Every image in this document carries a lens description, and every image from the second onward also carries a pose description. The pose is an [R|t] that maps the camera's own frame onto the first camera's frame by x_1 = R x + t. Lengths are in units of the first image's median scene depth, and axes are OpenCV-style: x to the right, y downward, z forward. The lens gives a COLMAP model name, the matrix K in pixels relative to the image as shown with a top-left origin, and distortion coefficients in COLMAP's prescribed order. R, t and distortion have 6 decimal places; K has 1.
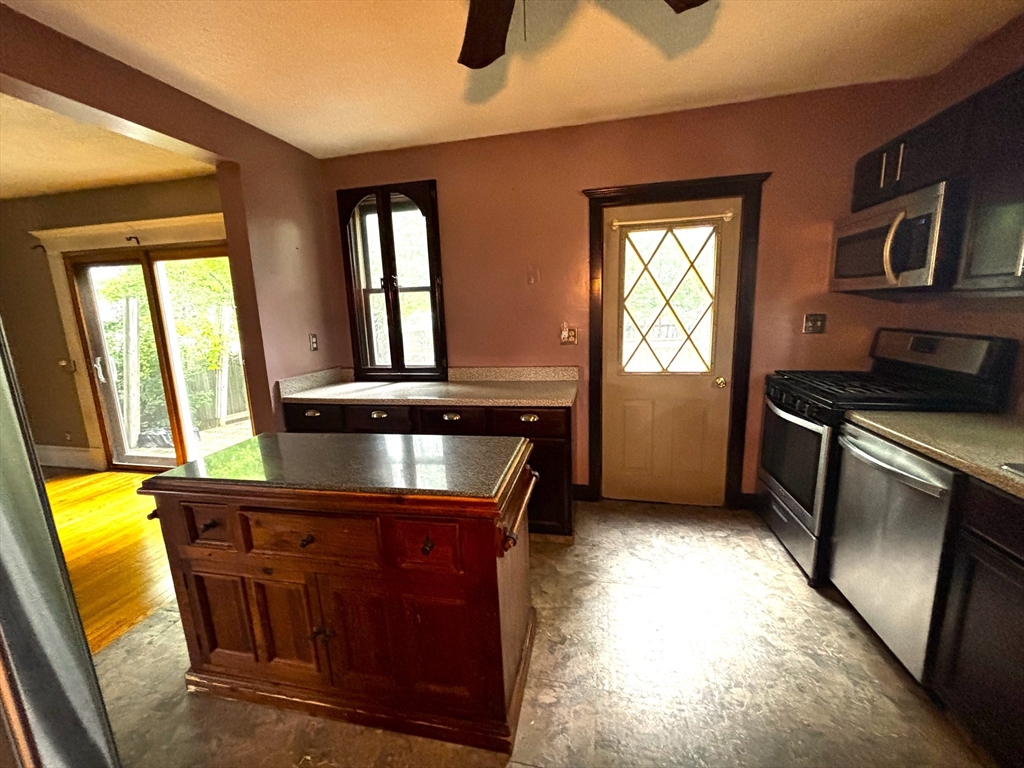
lens RADIAL K [[411.6, 0, 512.0], [0, 411.6, 384.0], [0, 0, 1]] dist [-0.000442, -0.000407]
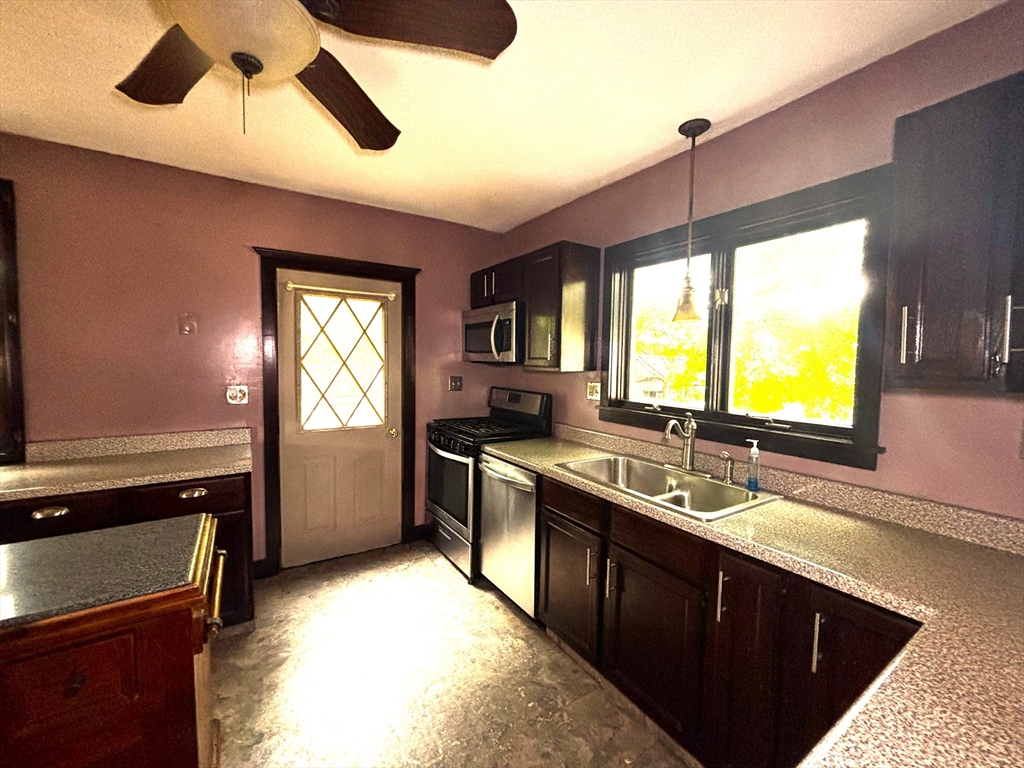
lens RADIAL K [[411.6, 0, 512.0], [0, 411.6, 384.0], [0, 0, 1]] dist [-0.000442, -0.000407]
pose [[0.705891, 0.003007, 0.708314, -0.097991], [0.089530, 0.991592, -0.093433, -0.002047], [-0.702639, 0.129369, 0.699687, -0.082877]]
